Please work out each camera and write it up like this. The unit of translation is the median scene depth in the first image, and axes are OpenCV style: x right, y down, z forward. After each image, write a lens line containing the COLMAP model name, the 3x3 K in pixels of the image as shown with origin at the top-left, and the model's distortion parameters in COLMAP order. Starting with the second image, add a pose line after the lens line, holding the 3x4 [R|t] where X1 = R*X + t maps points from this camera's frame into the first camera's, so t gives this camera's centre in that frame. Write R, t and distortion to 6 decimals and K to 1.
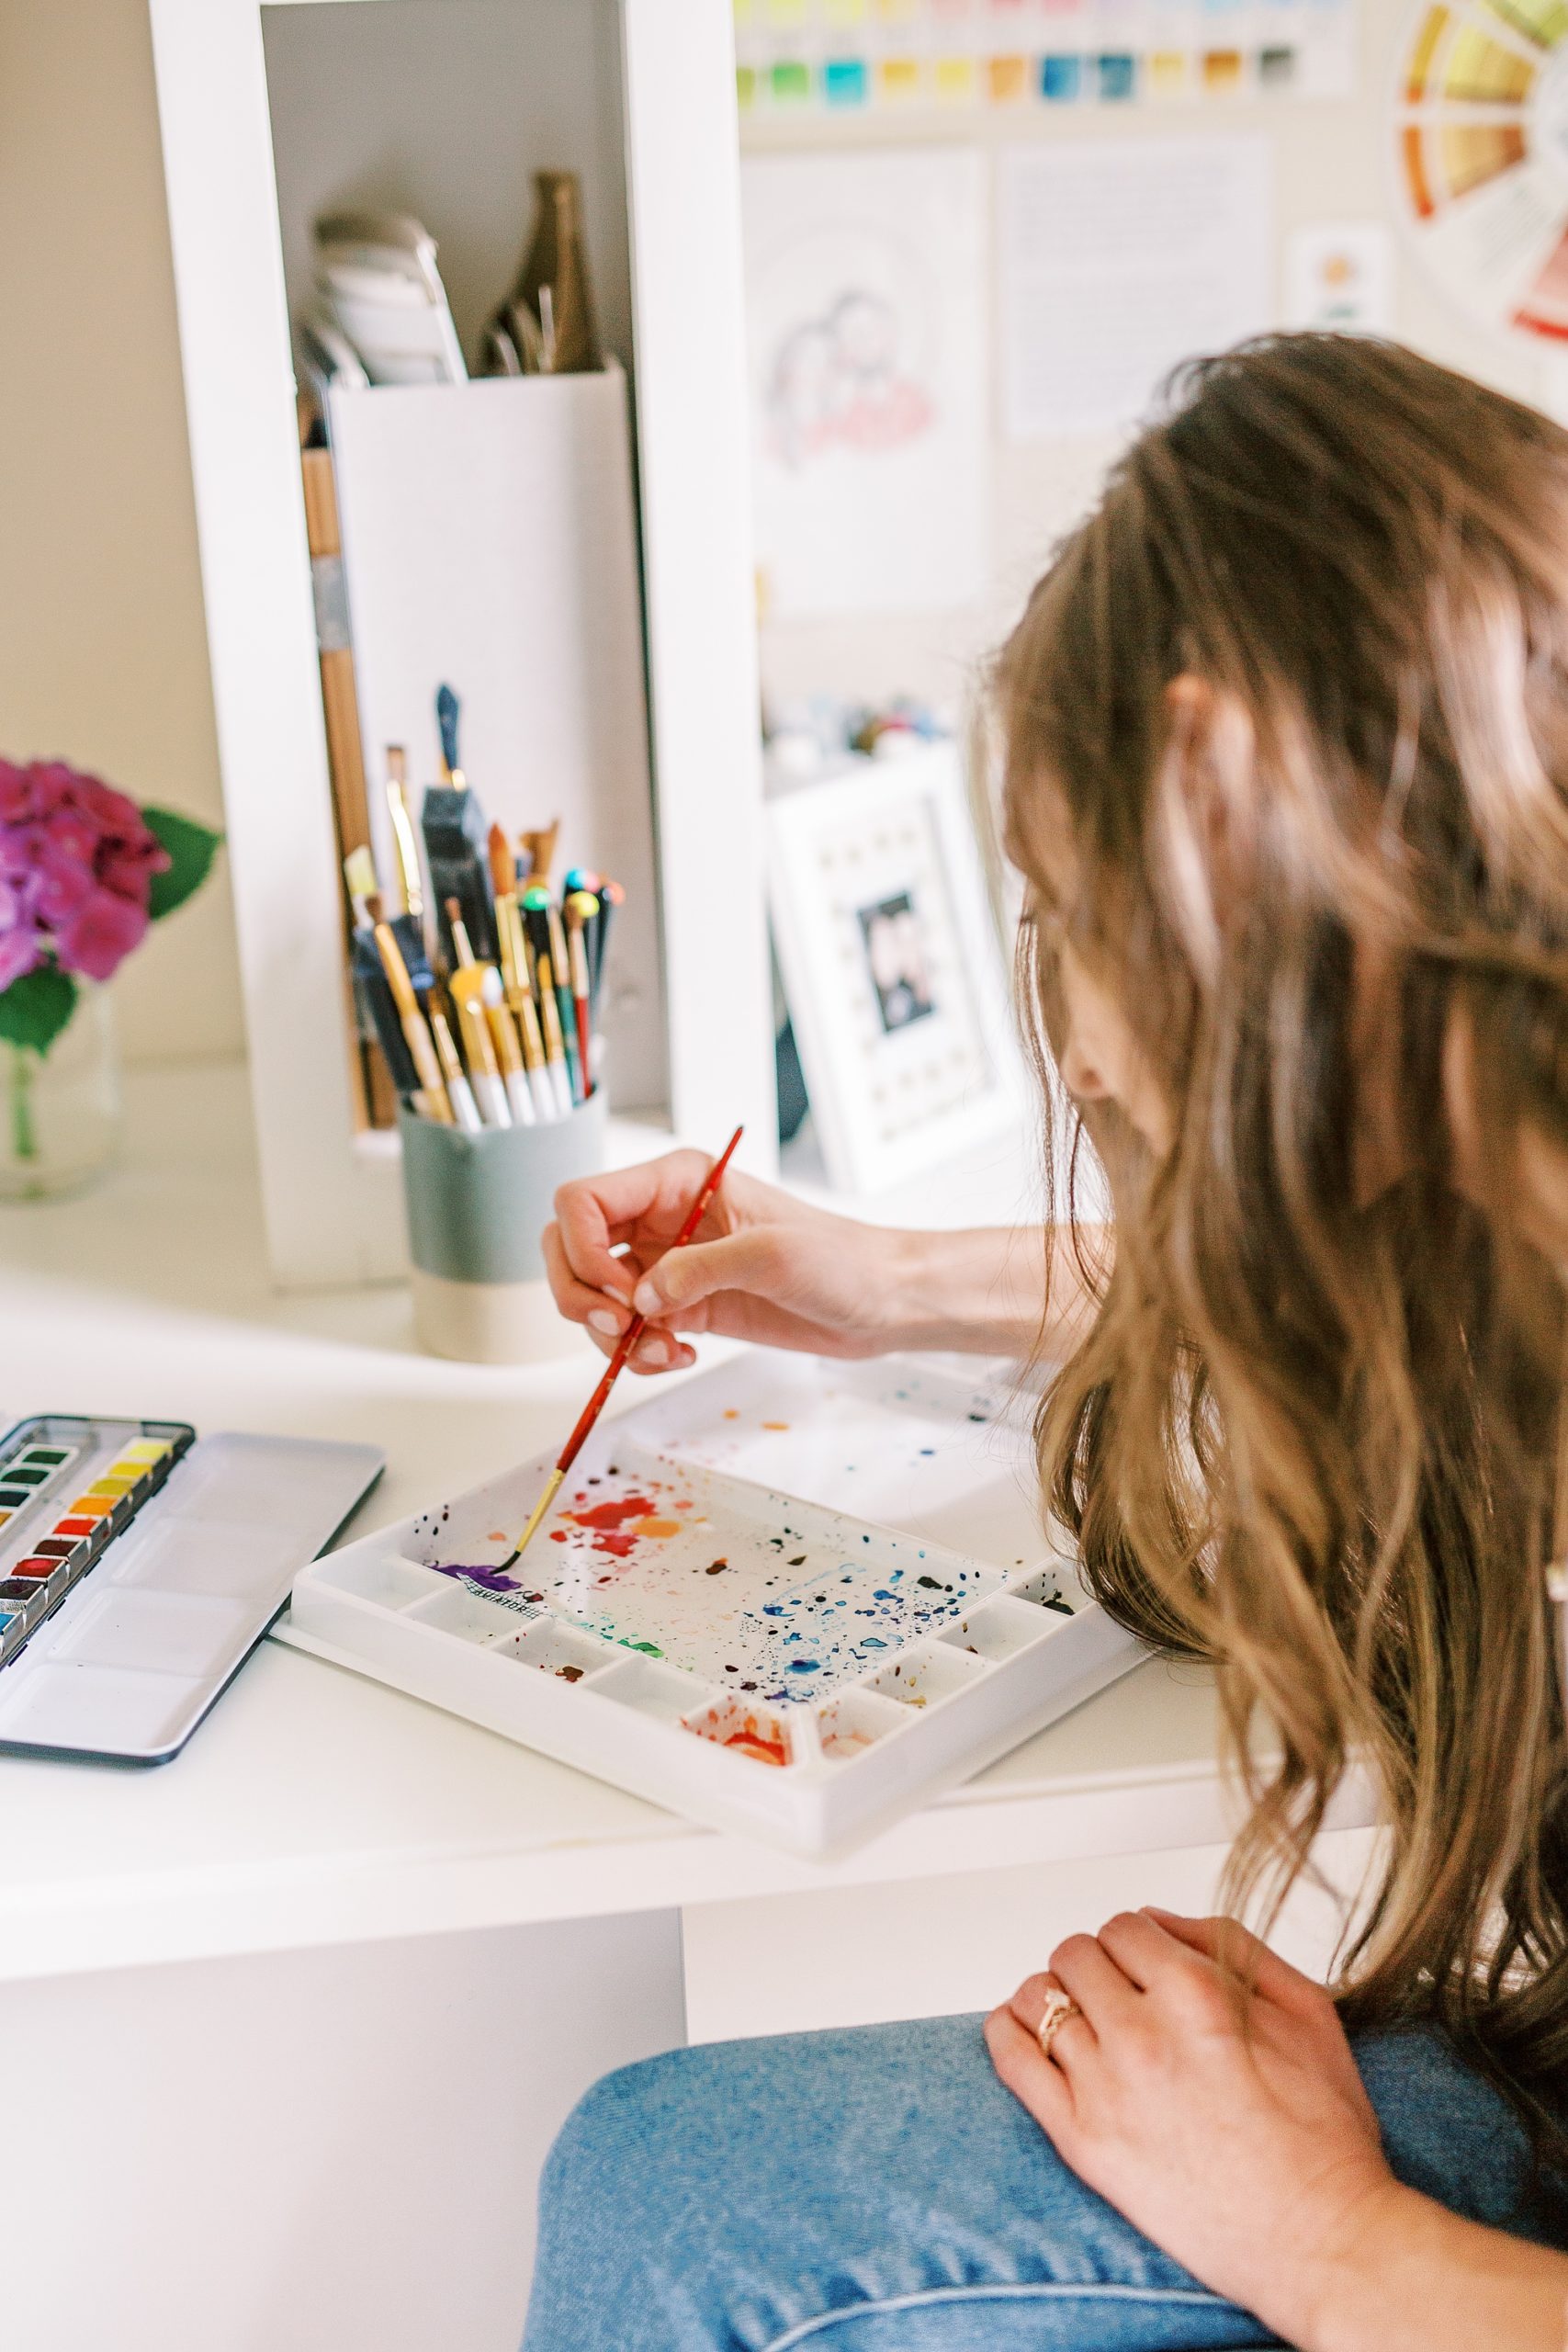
lens RADIAL K [[3531.0, 0, 832.0], [0, 3531.0, 1168.8], [0, 0, 1]] dist [0.023974, 0.000000]
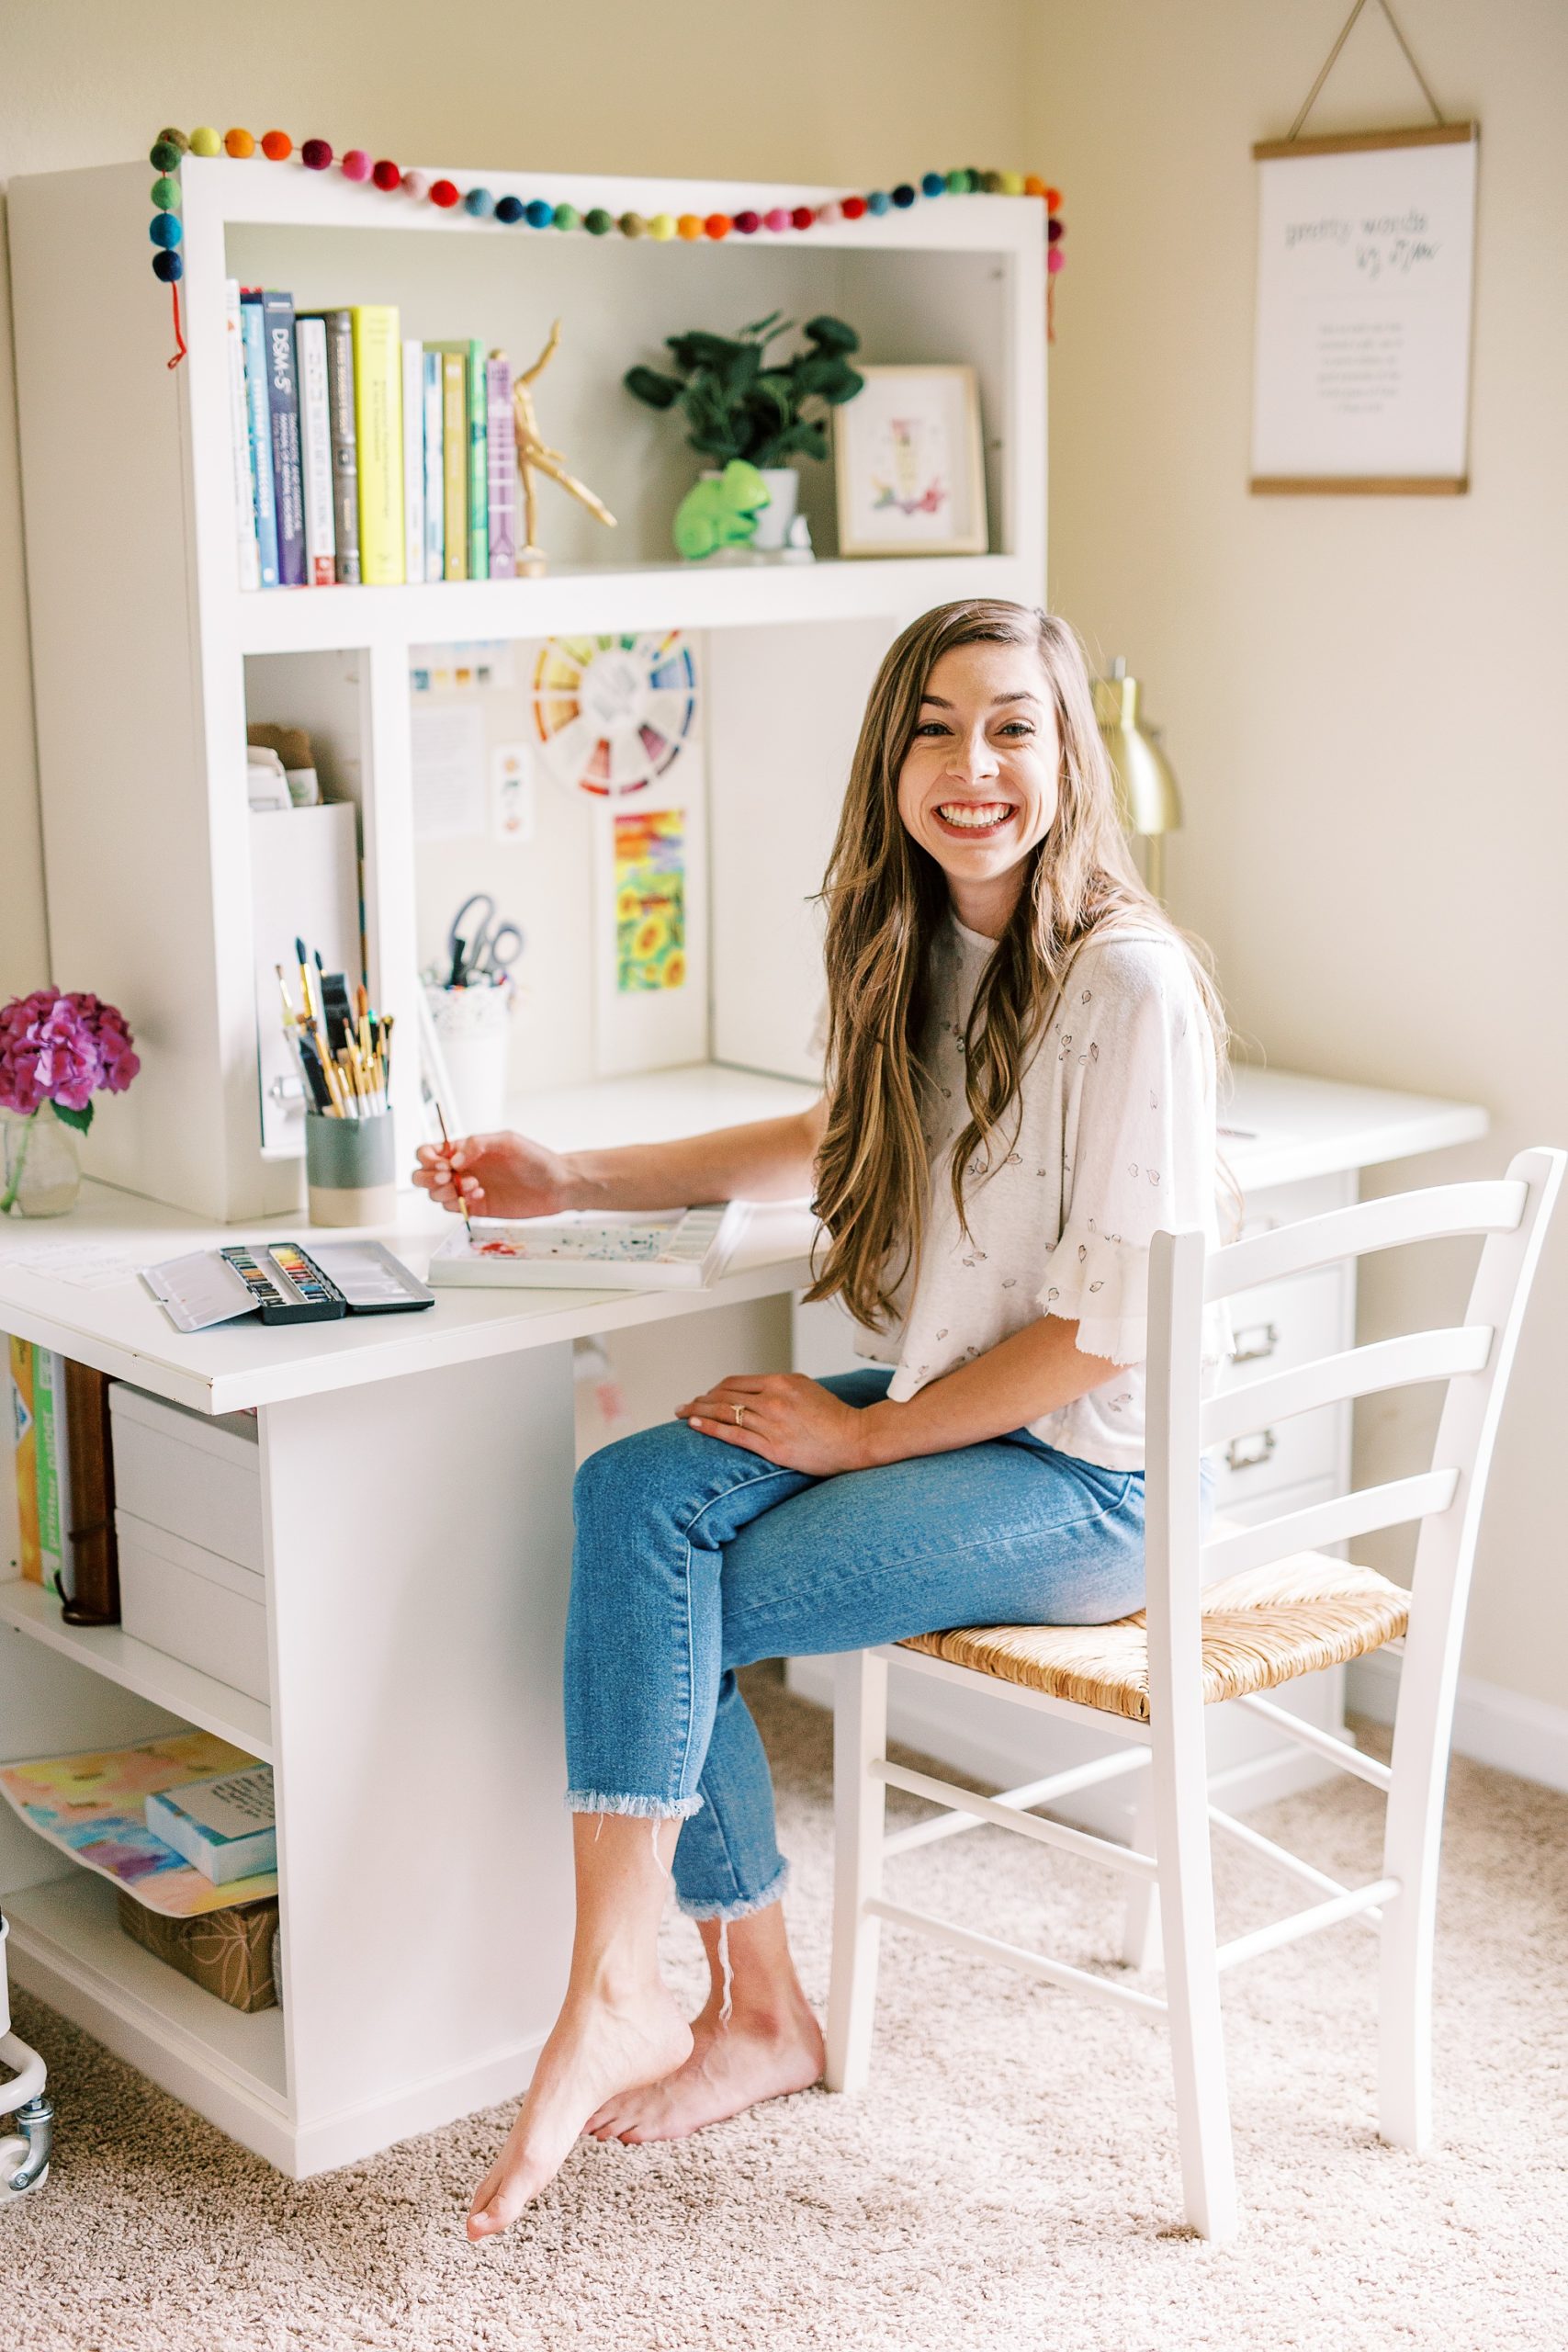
lens RADIAL K [[3531.0, 0, 840.5], [0, 3531.0, 1225.7], [0, 0, 1]] dist [0.023974, 0.000000]
pose [[0.852460, -0.090210, 0.514951, -0.940980], [0.164424, 0.981278, -0.100290, 0.313093], [-0.496263, 0.170163, 0.851333, -1.026248]]
